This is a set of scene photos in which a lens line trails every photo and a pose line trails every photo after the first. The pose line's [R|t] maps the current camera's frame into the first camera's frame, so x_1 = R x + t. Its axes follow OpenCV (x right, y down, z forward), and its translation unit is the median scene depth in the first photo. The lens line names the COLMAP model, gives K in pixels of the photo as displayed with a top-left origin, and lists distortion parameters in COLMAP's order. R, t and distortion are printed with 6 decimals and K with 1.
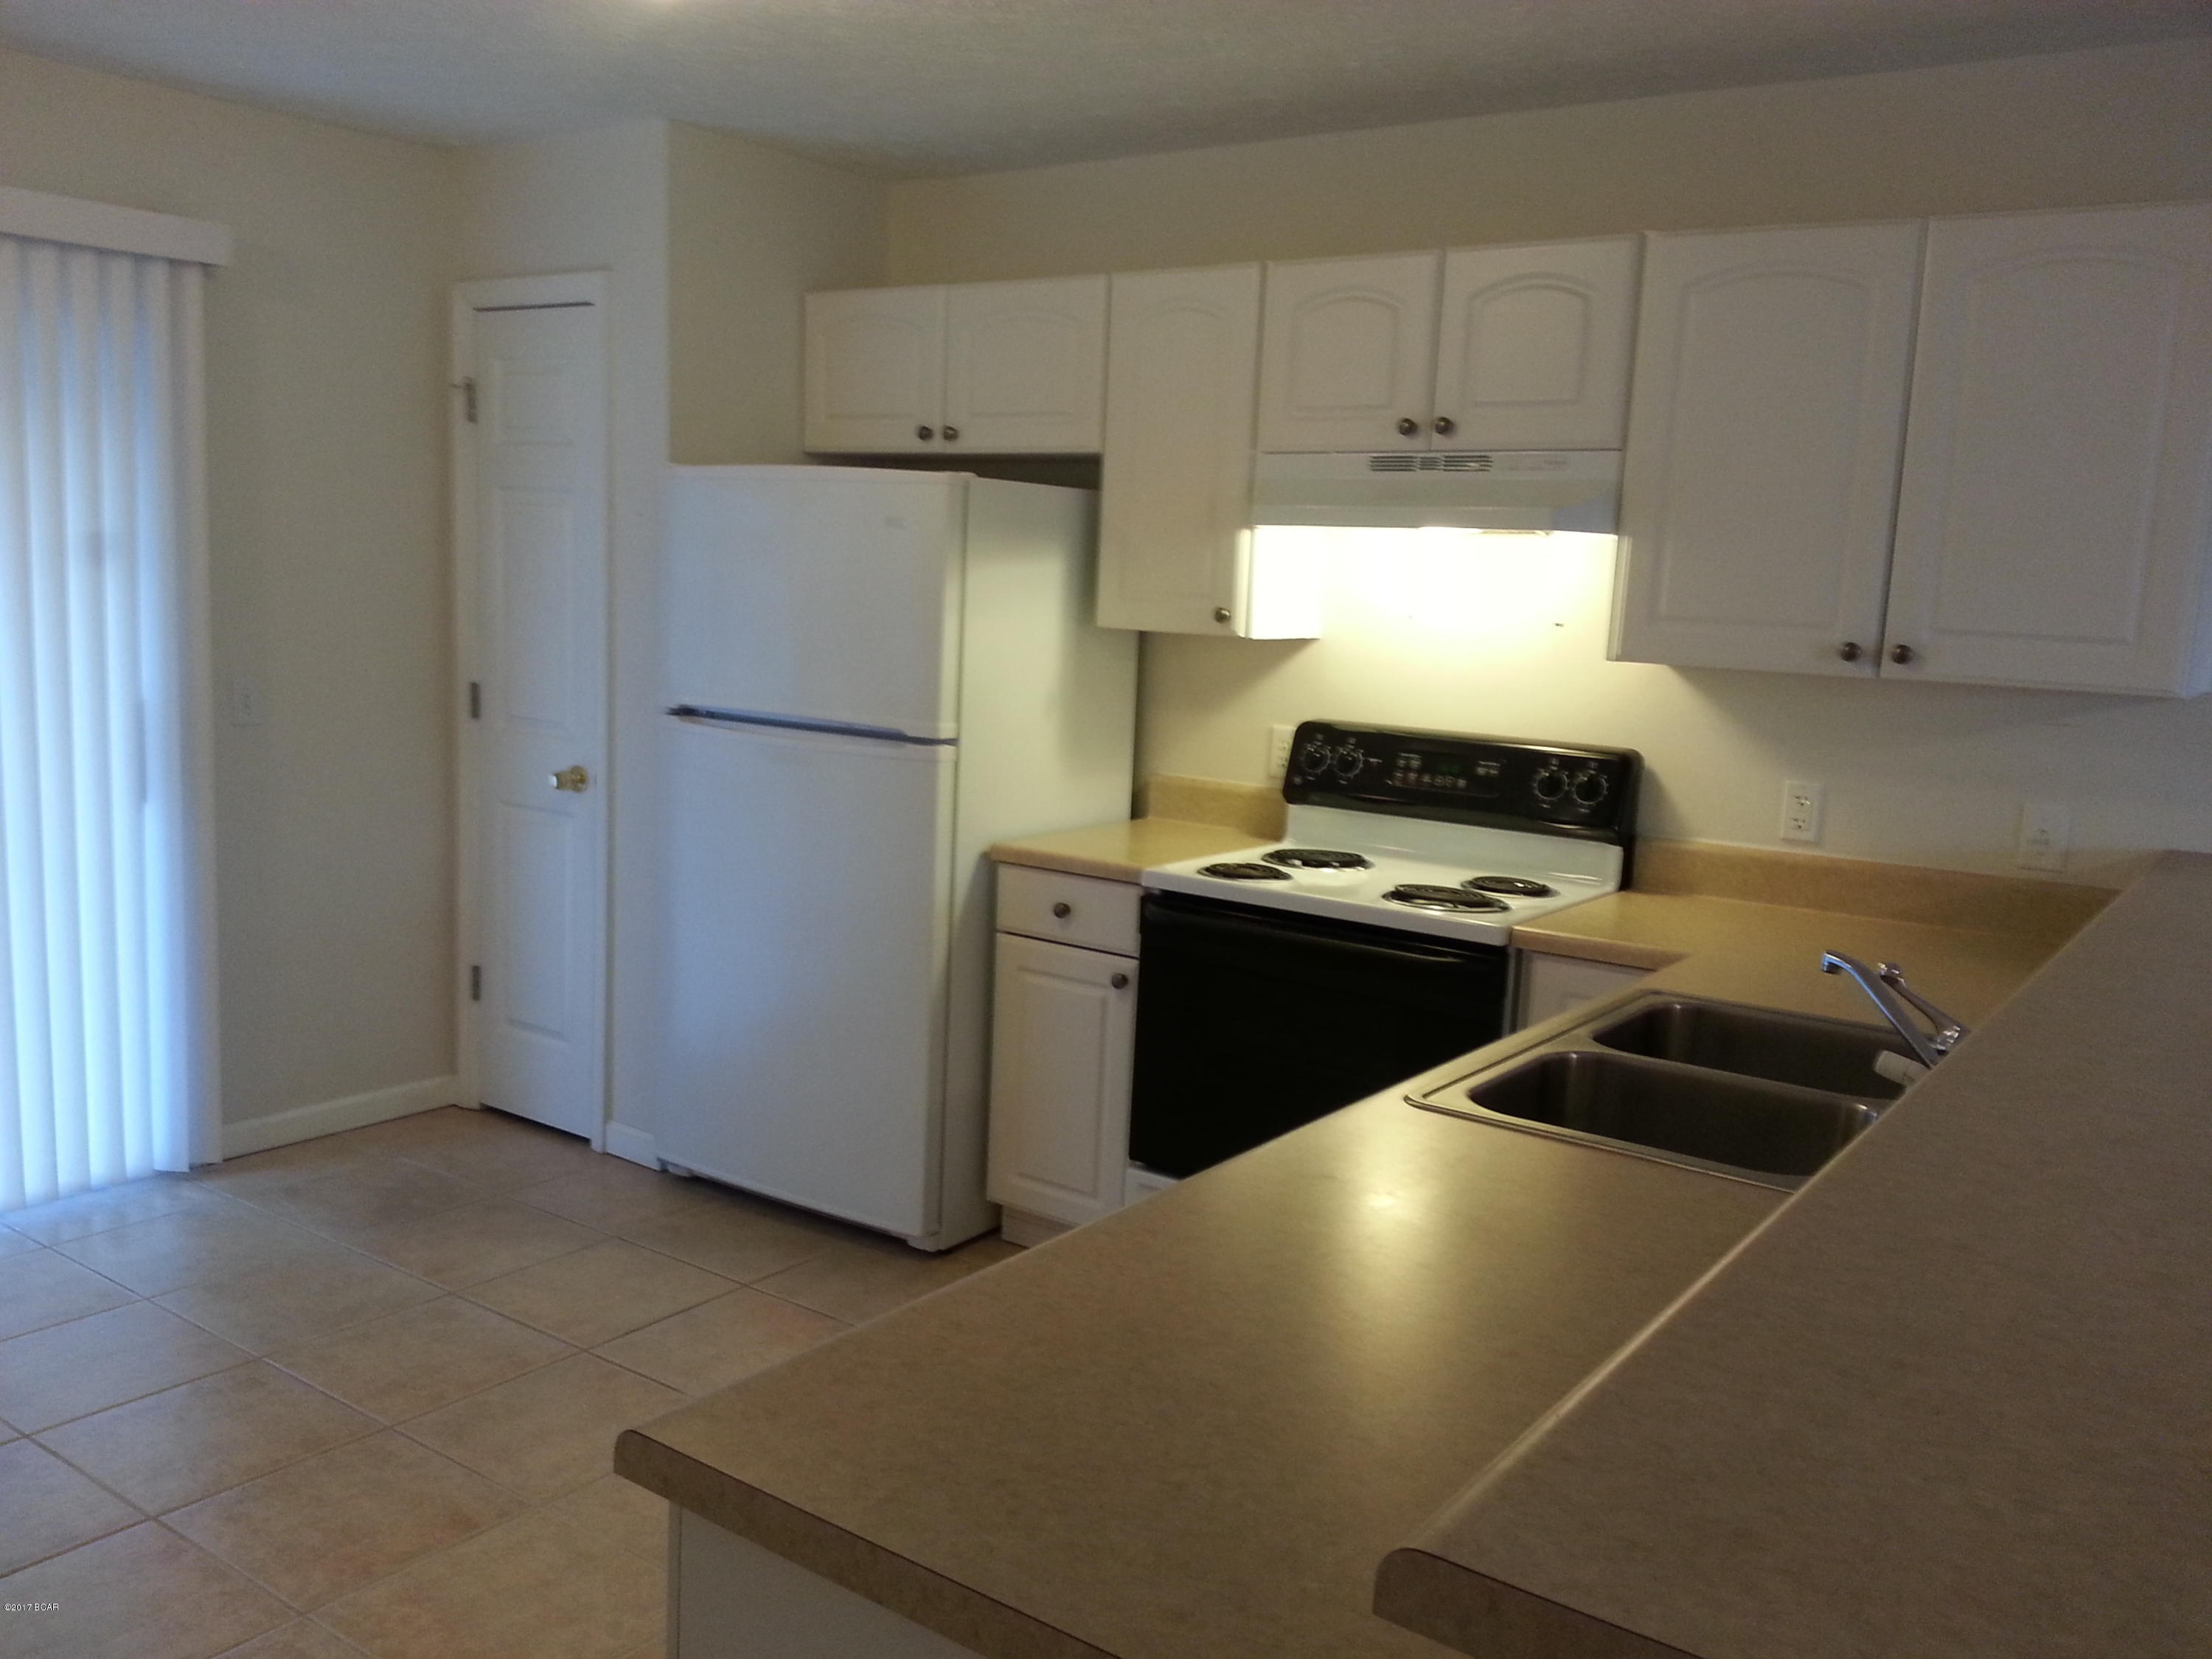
lens RADIAL K [[1795.0, 0, 1106.0], [0, 1795.0, 829.5], [0, 0, 1]] dist [0.074016, -0.165663]
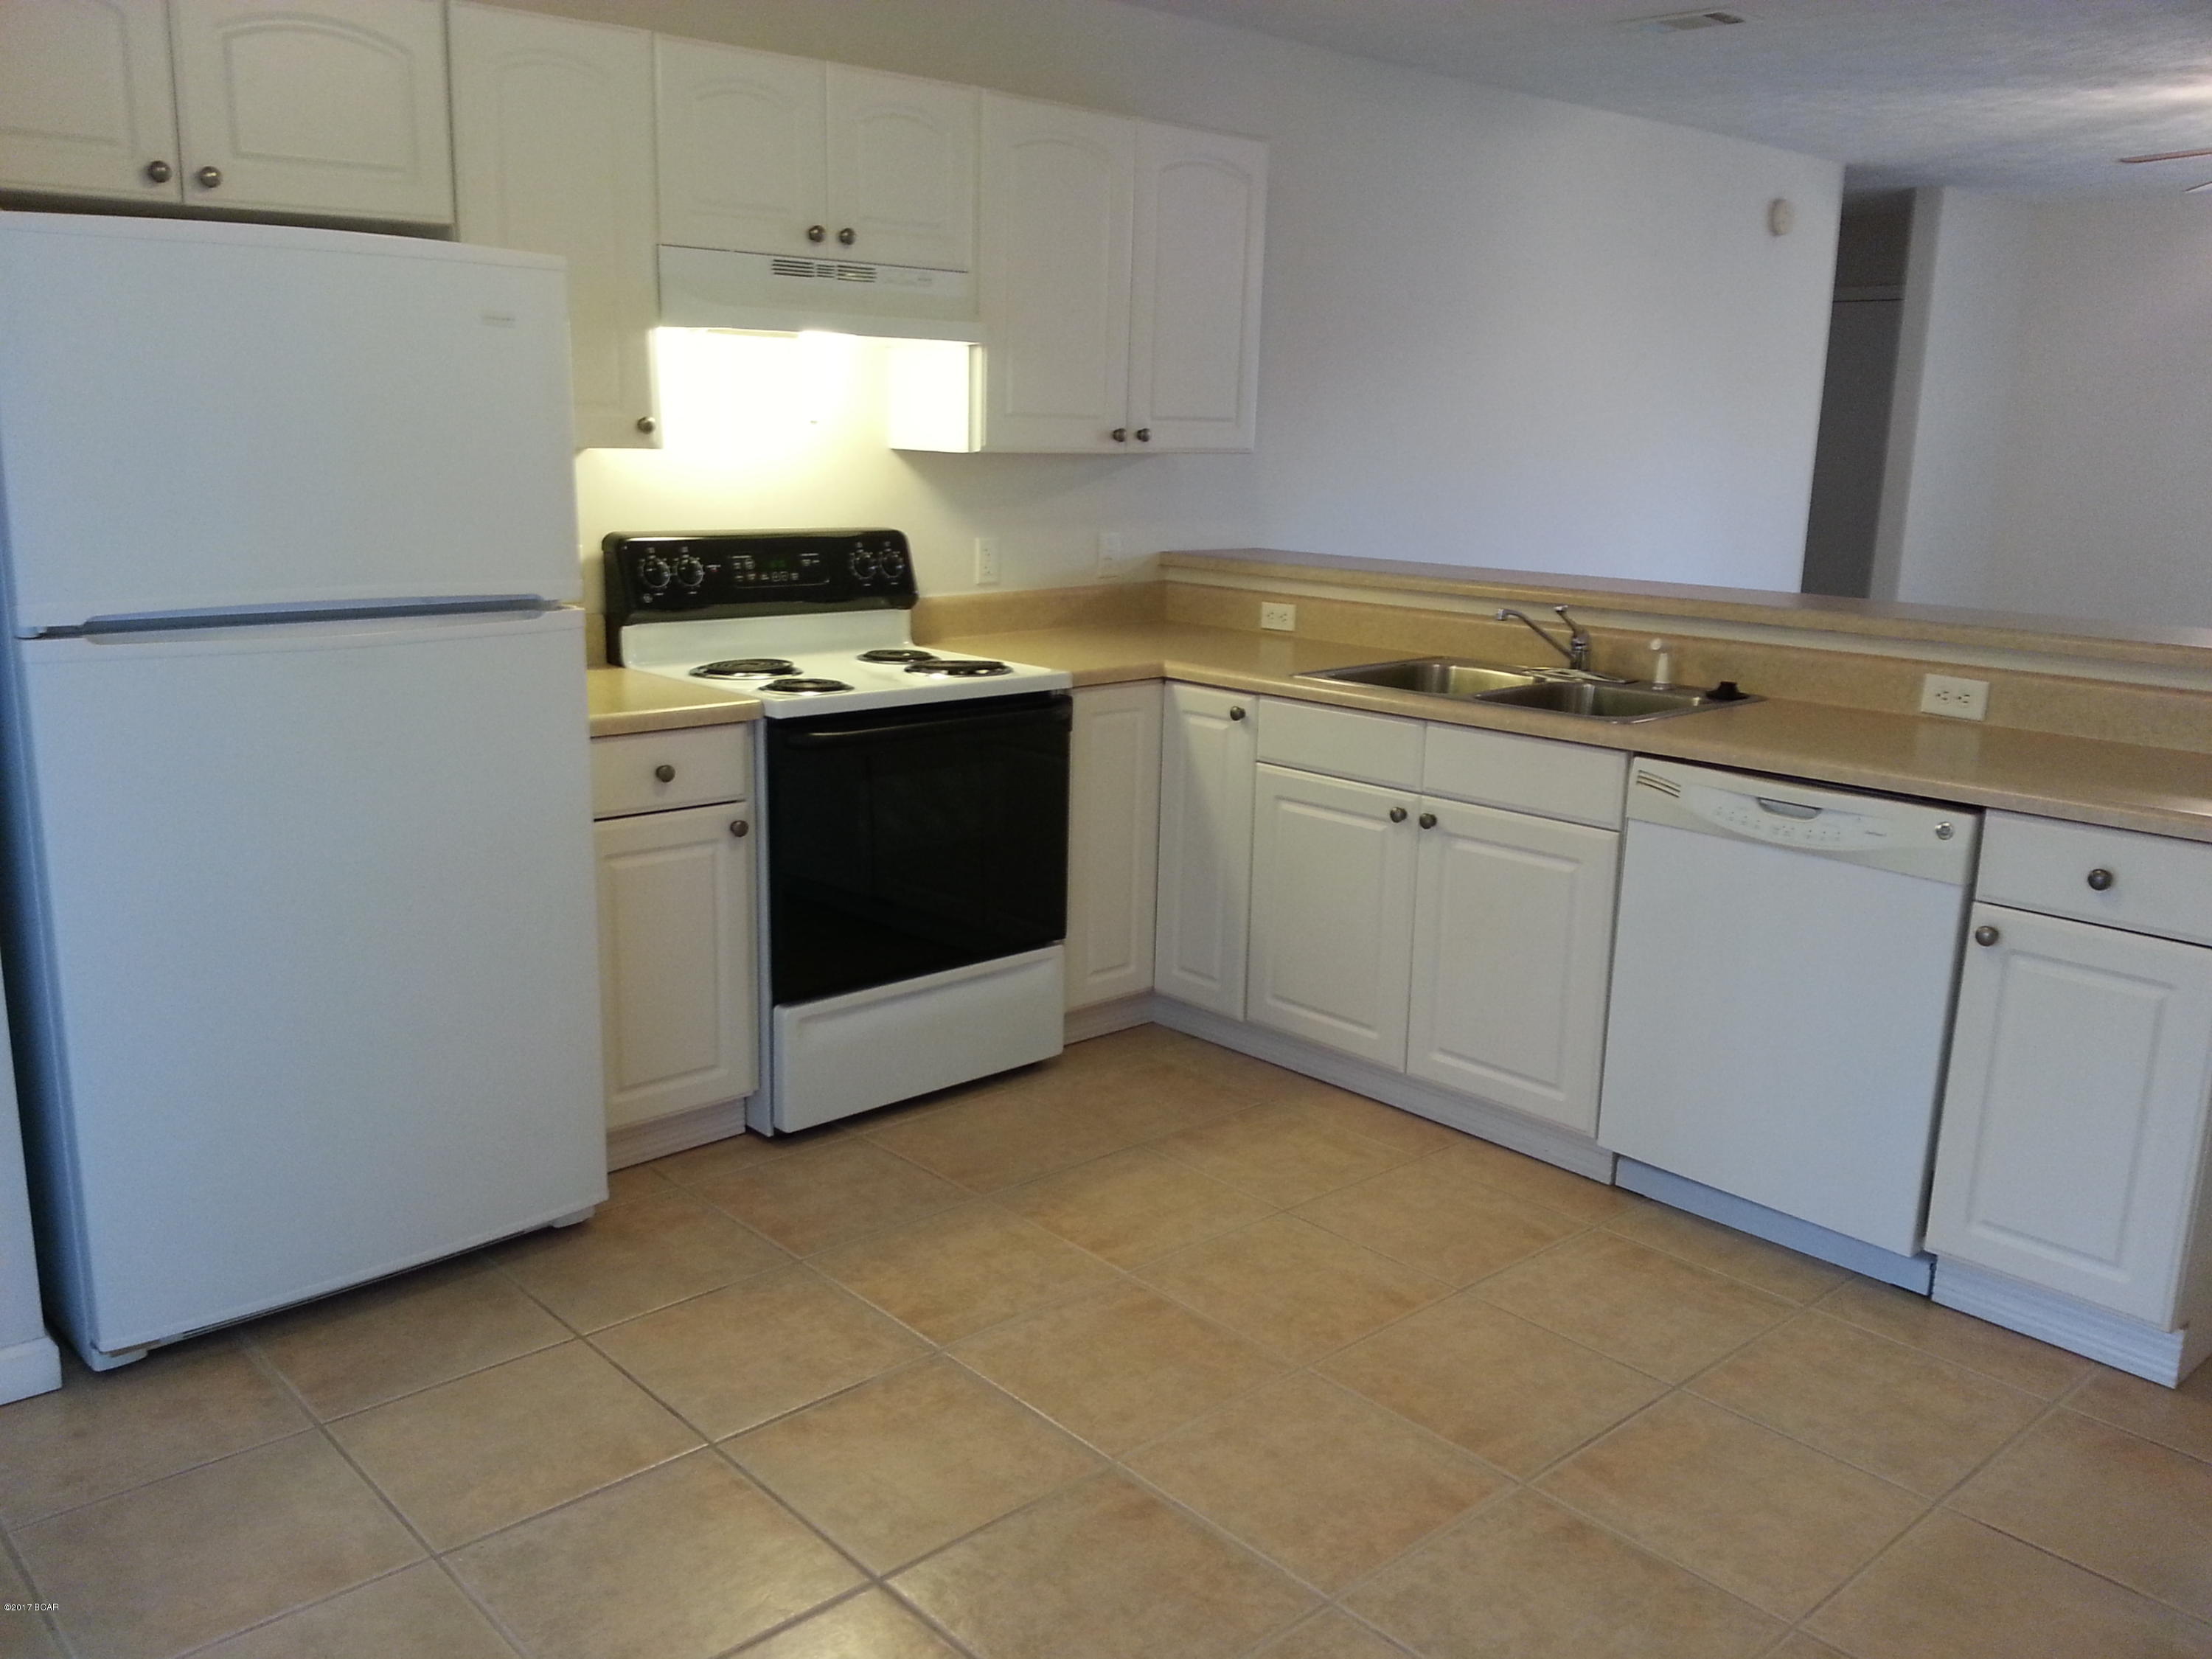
lens RADIAL K [[1795.0, 0, 1106.0], [0, 1795.0, 829.5], [0, 0, 1]] dist [0.074016, -0.165663]
pose [[0.211488, -0.255564, 0.943377, -0.824109], [0.125946, 0.964288, 0.232994, -0.108092], [-0.969232, 0.069539, 0.236123, 0.583781]]
